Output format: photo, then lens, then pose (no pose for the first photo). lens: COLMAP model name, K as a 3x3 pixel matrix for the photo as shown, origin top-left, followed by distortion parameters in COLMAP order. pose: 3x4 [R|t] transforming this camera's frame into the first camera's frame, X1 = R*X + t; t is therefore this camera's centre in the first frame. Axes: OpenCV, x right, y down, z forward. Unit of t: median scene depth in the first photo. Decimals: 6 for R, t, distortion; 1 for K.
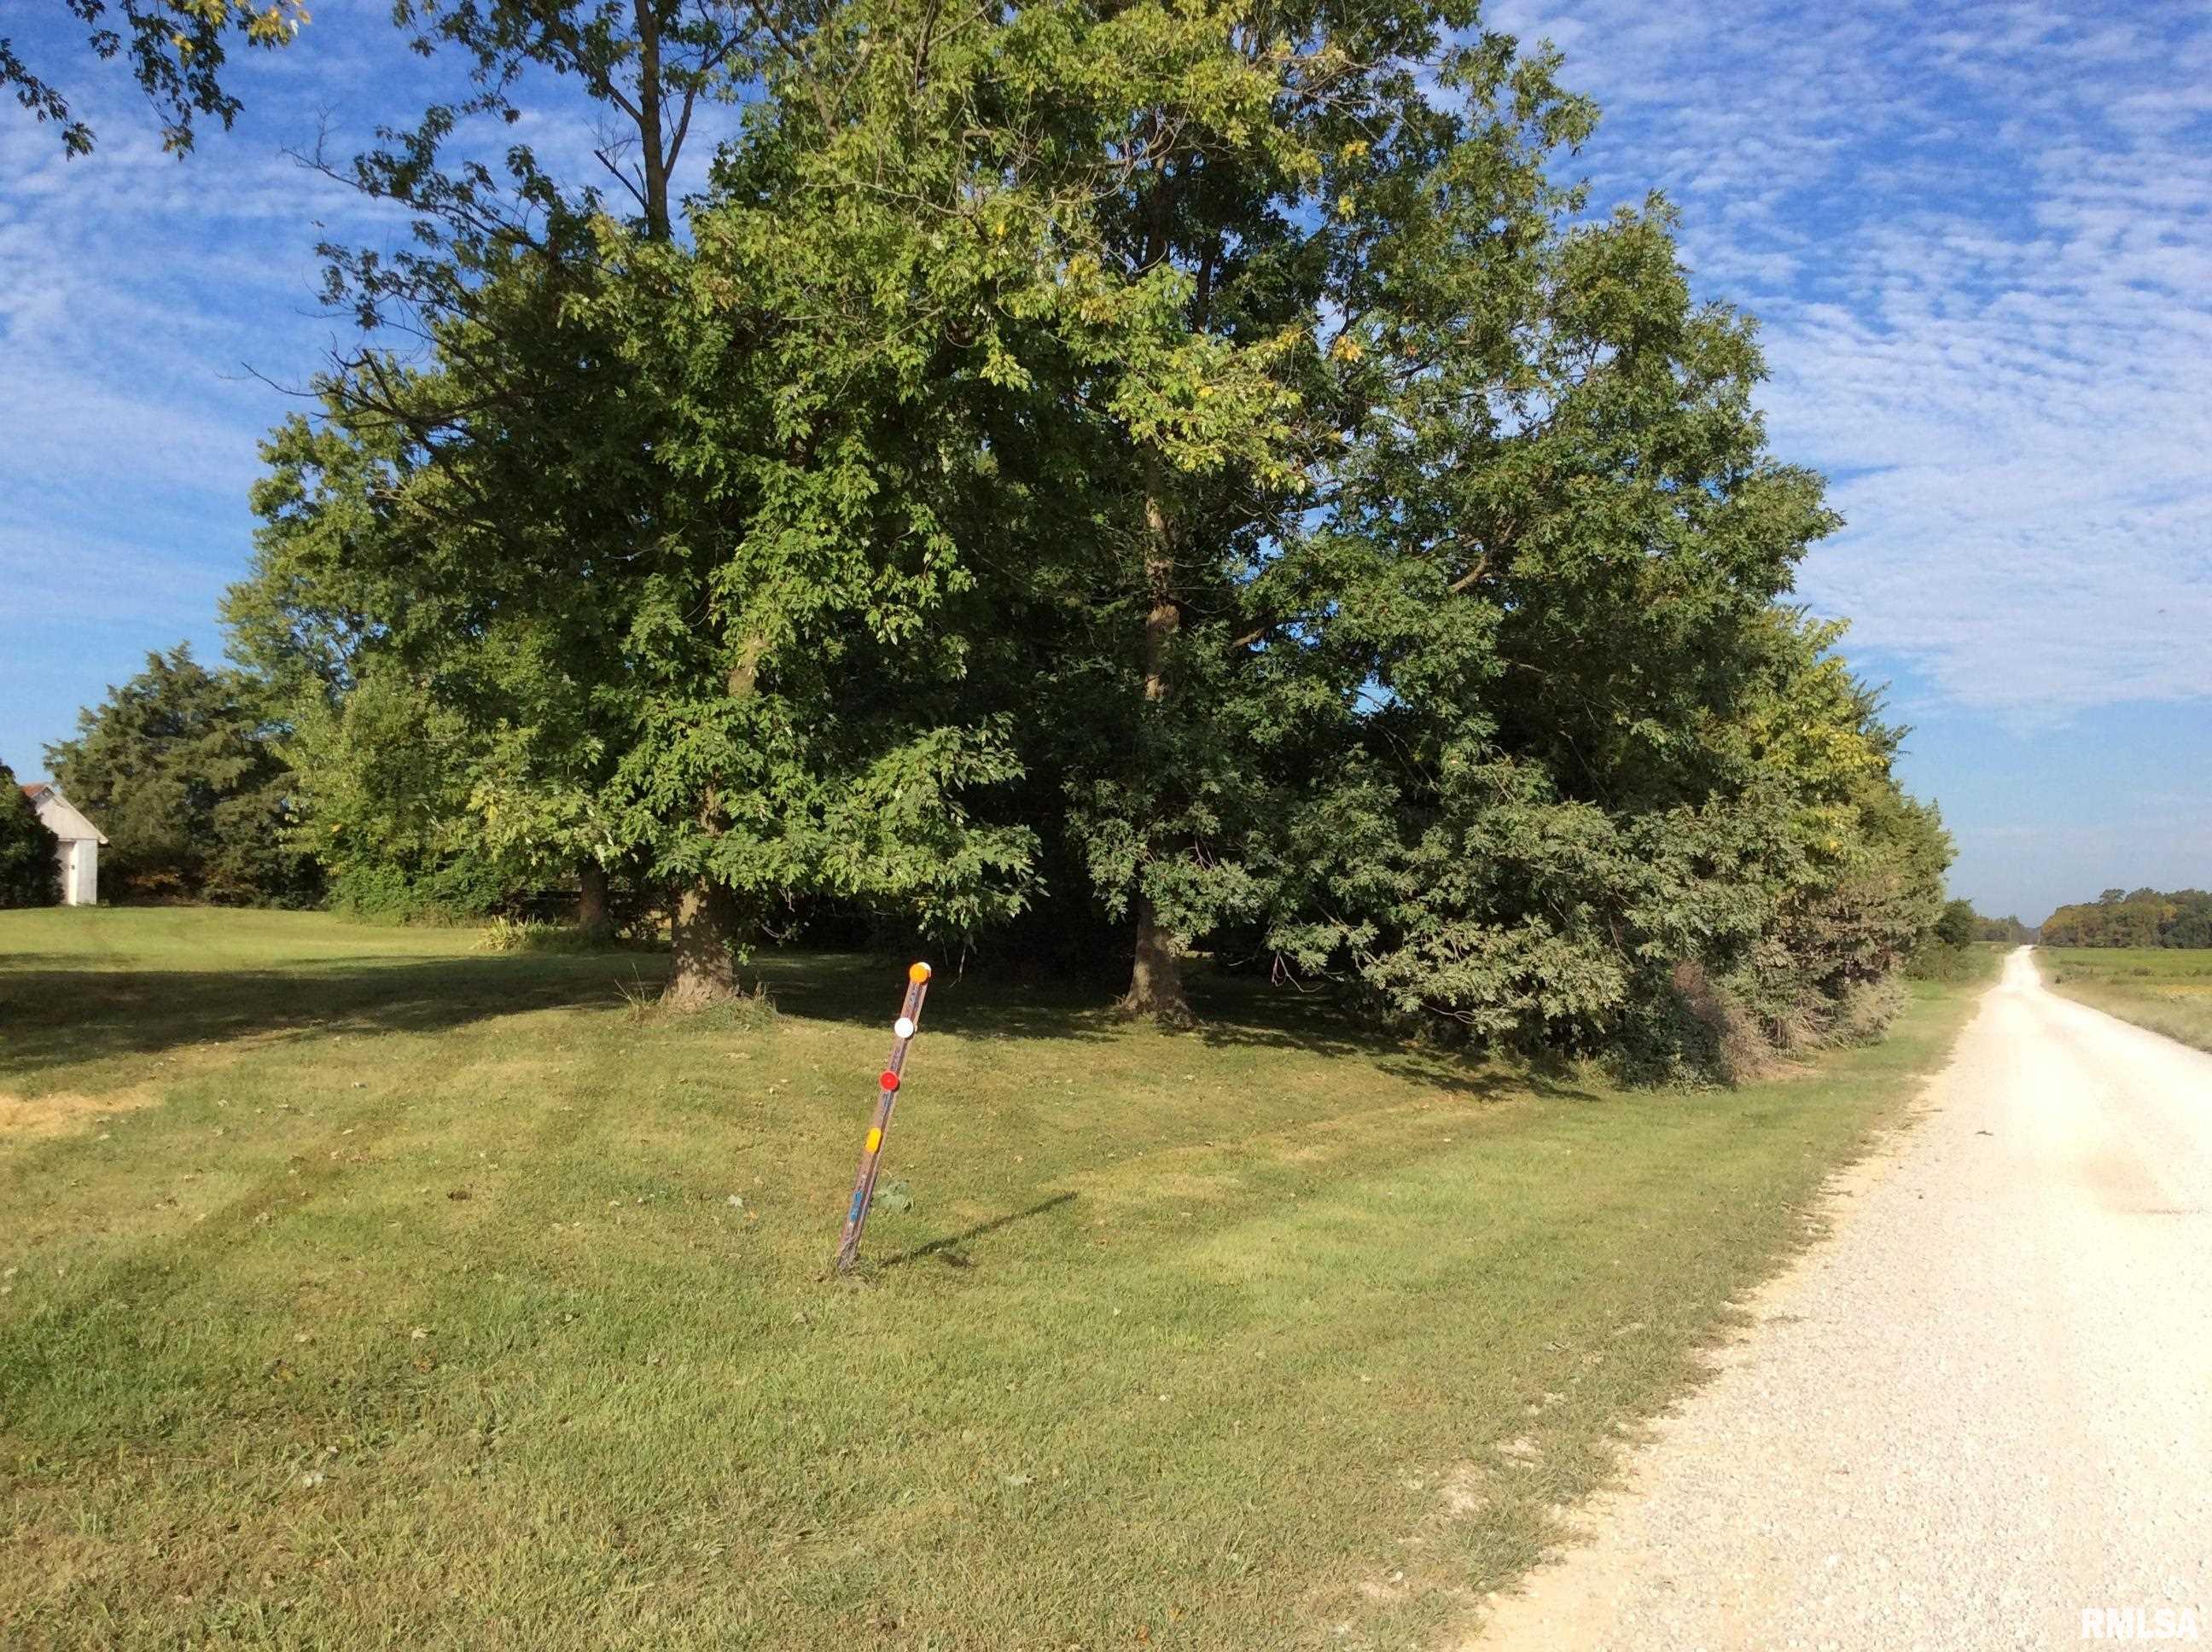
lens RADIAL K [[2015.4, 0, 1099.8], [0, 2015.4, 854.7], [0, 0, 1]] dist [0.036991, 0.000000]
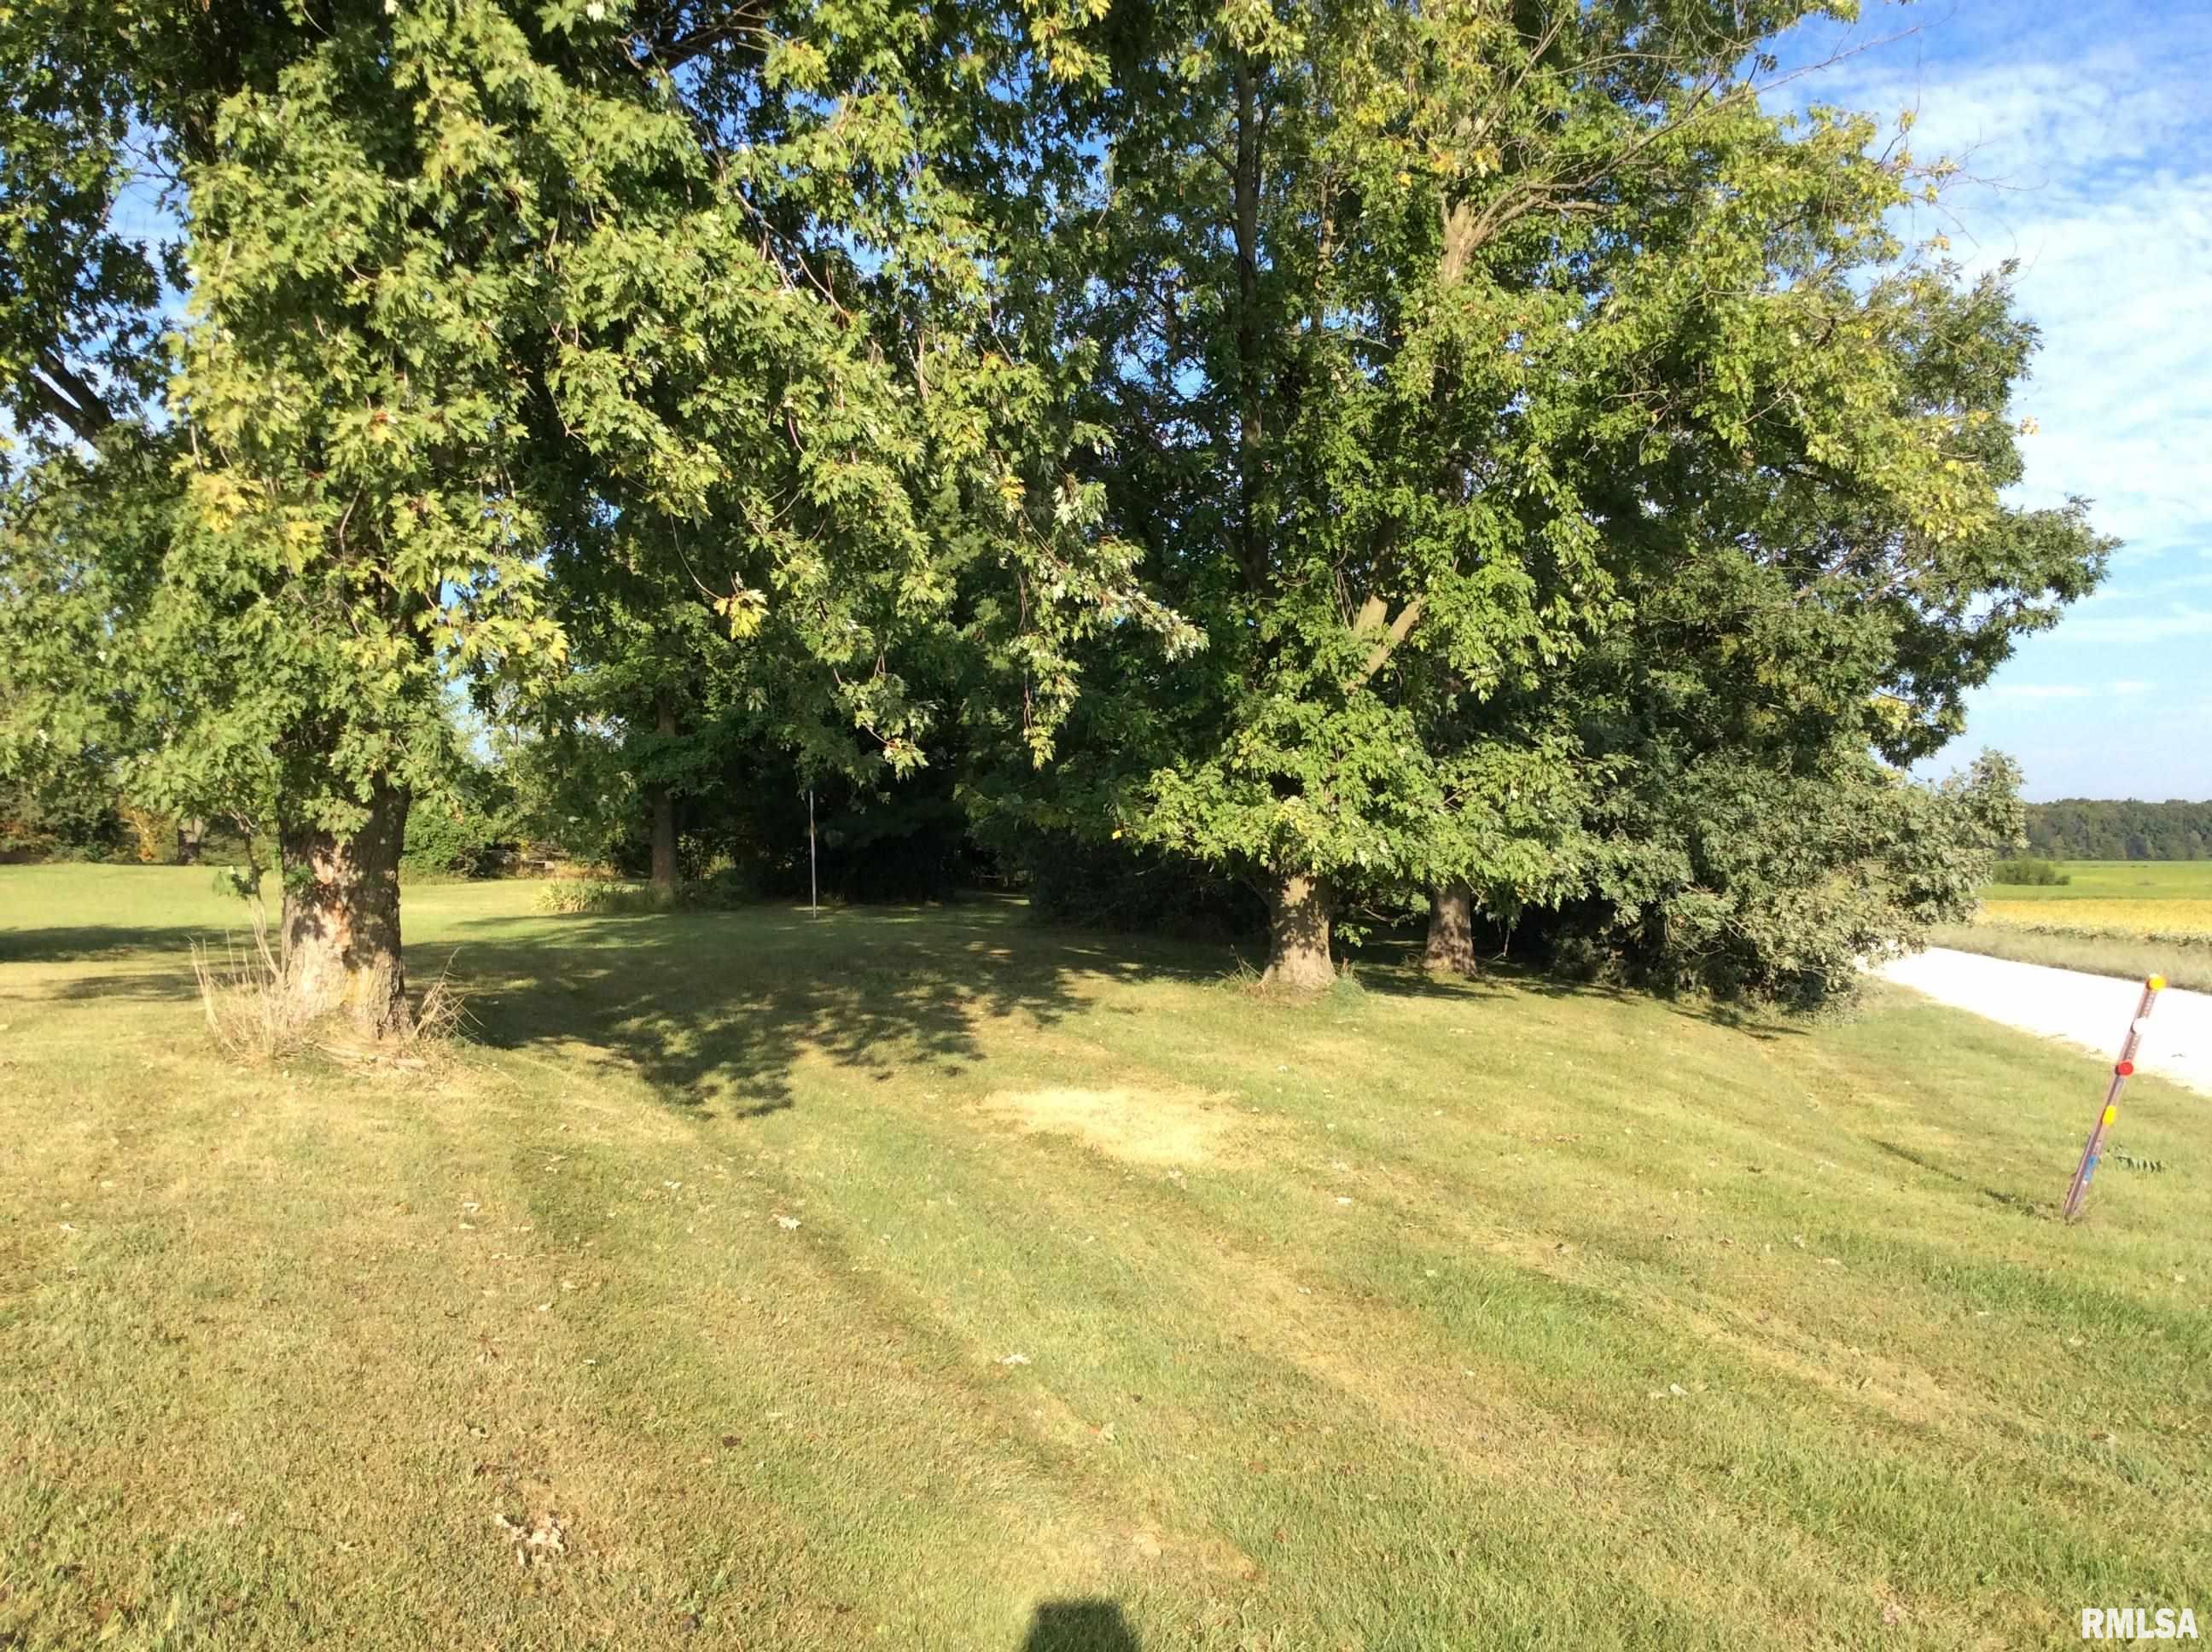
lens RADIAL K [[2015.4, 0, 1125.8], [0, 2015.4, 826.4], [0, 0, 1]] dist [0.036991, 0.000000]
pose [[0.980513, -0.010661, 0.196163, -0.492918], [0.006148, 0.999703, 0.023603, -0.036881], [-0.196356, -0.021937, 0.980287, -0.062420]]
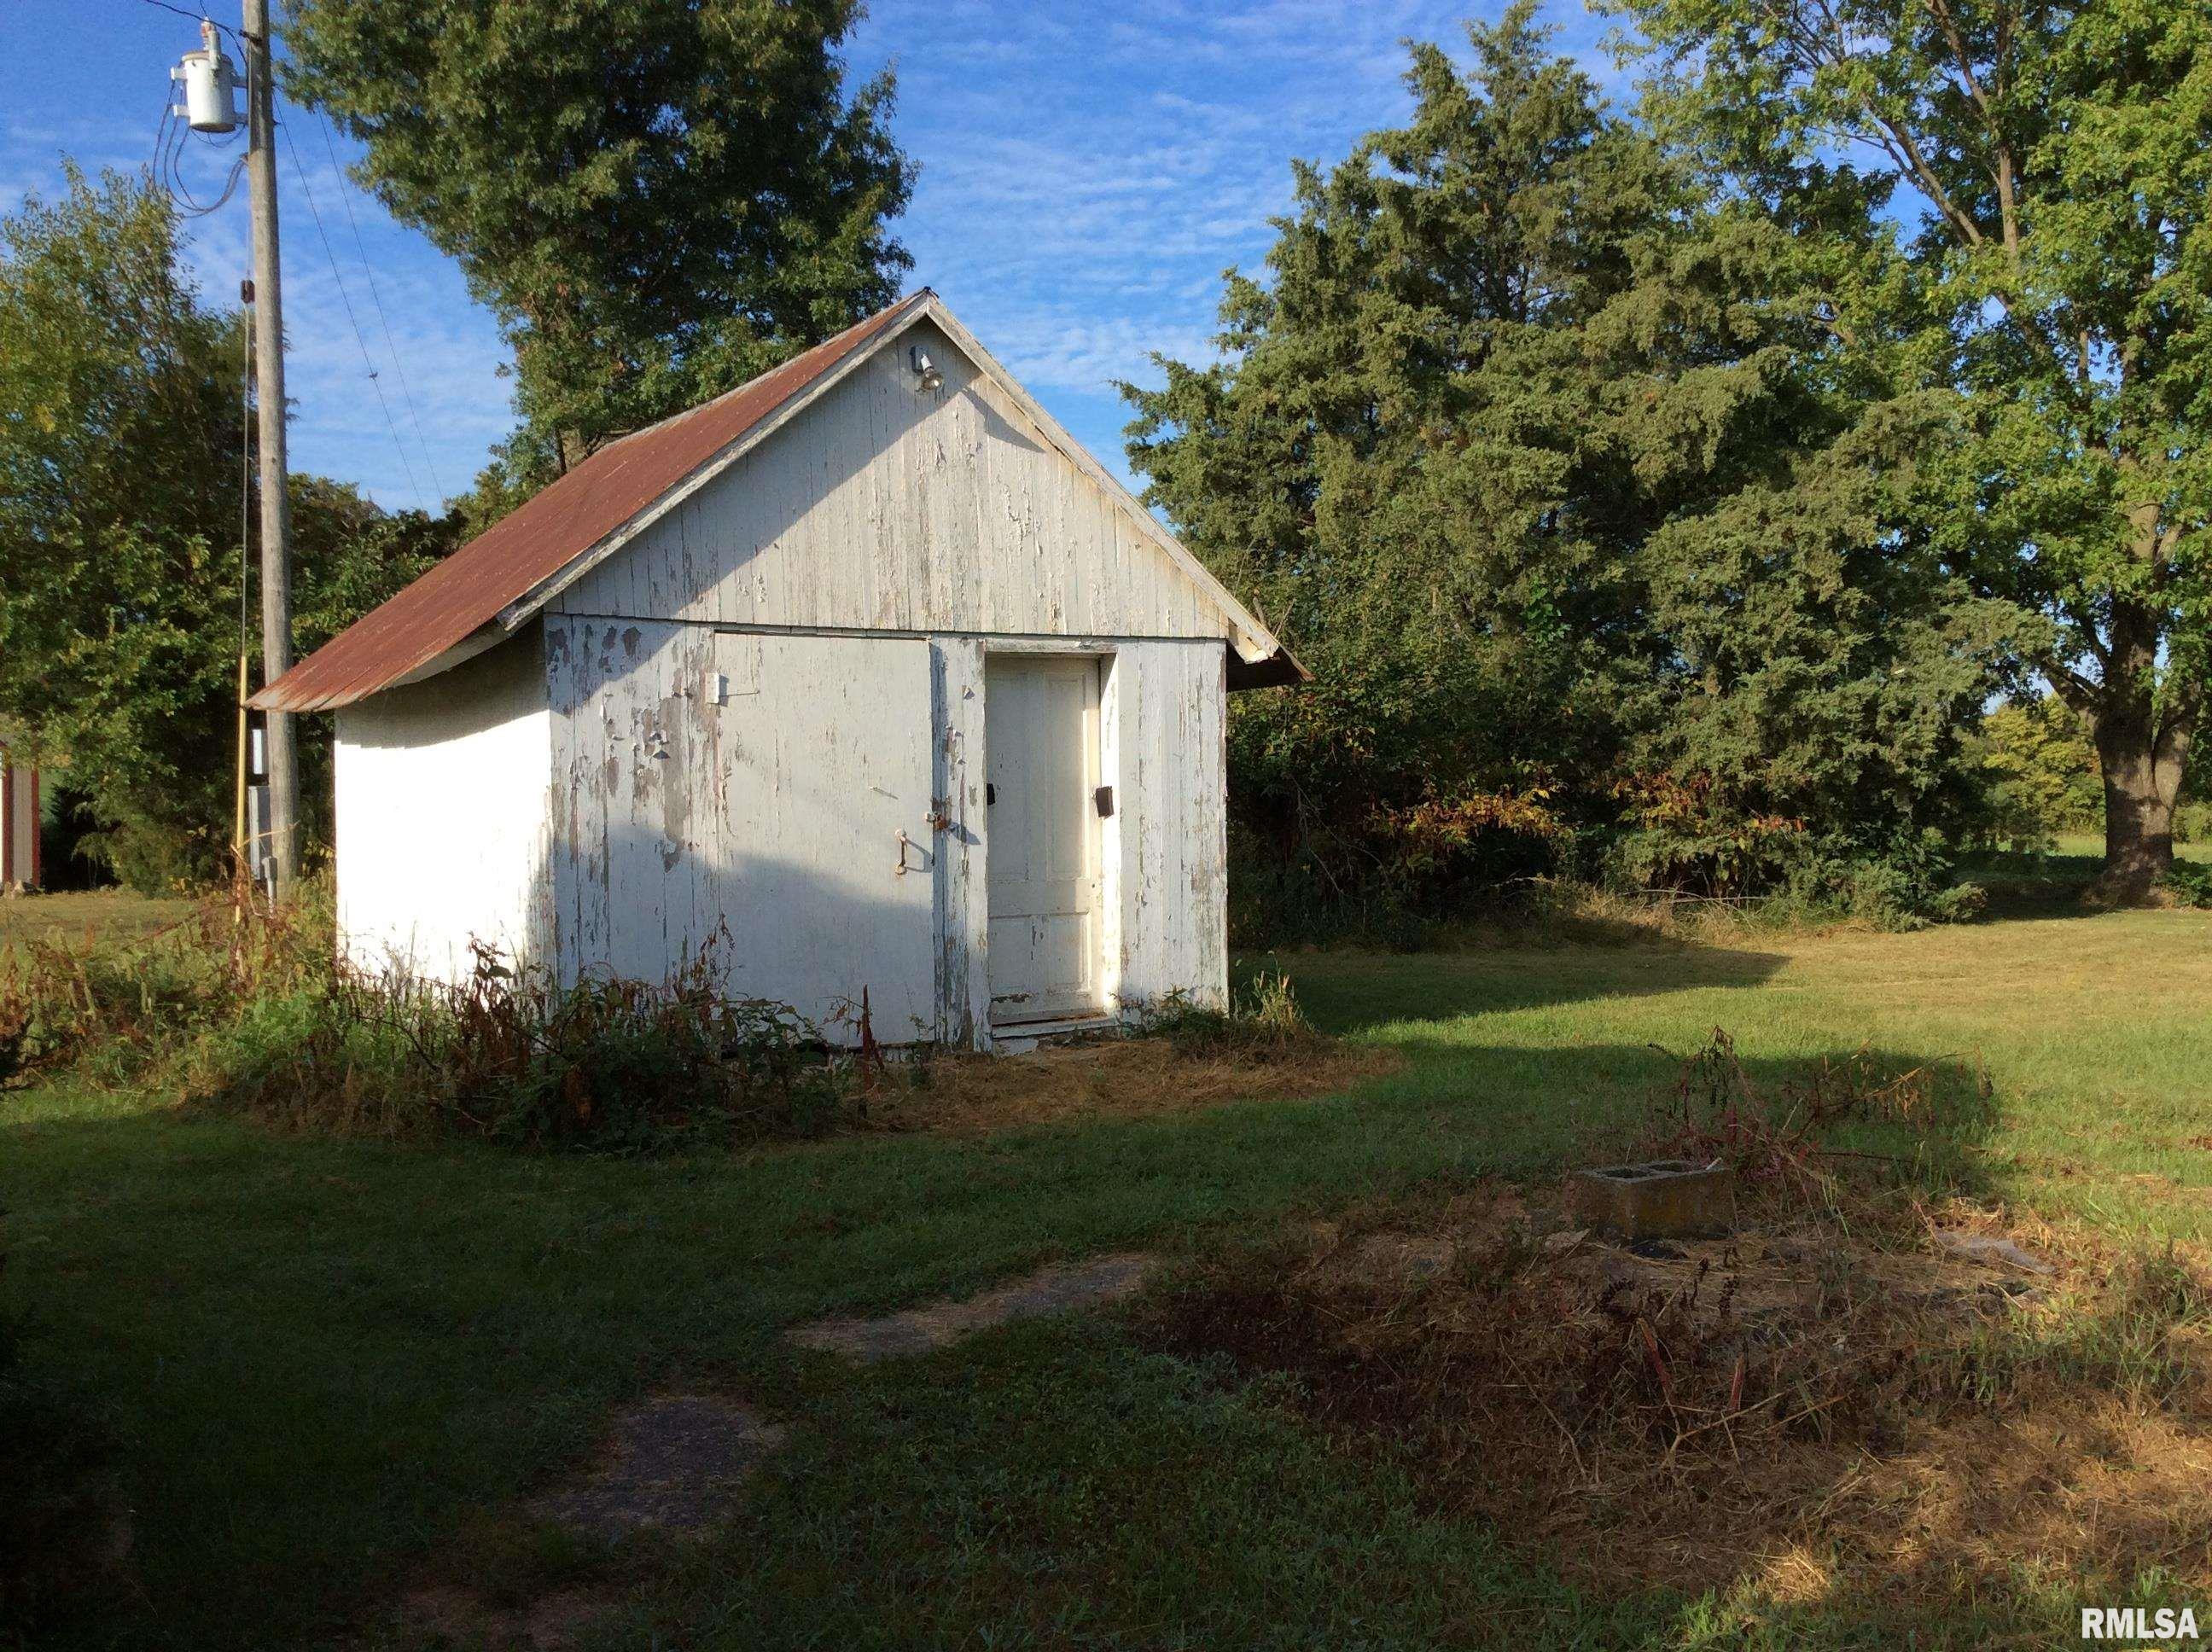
lens RADIAL K [[2015.4, 0, 1098.8], [0, 2015.4, 825.9], [0, 0, 1]] dist [0.036991, 0.000000]
pose [[0.840199, 0.000919, -0.542278, -1.465439], [0.029686, 0.998421, 0.047687, -0.000479], [0.541466, -0.056164, 0.838845, 3.049156]]
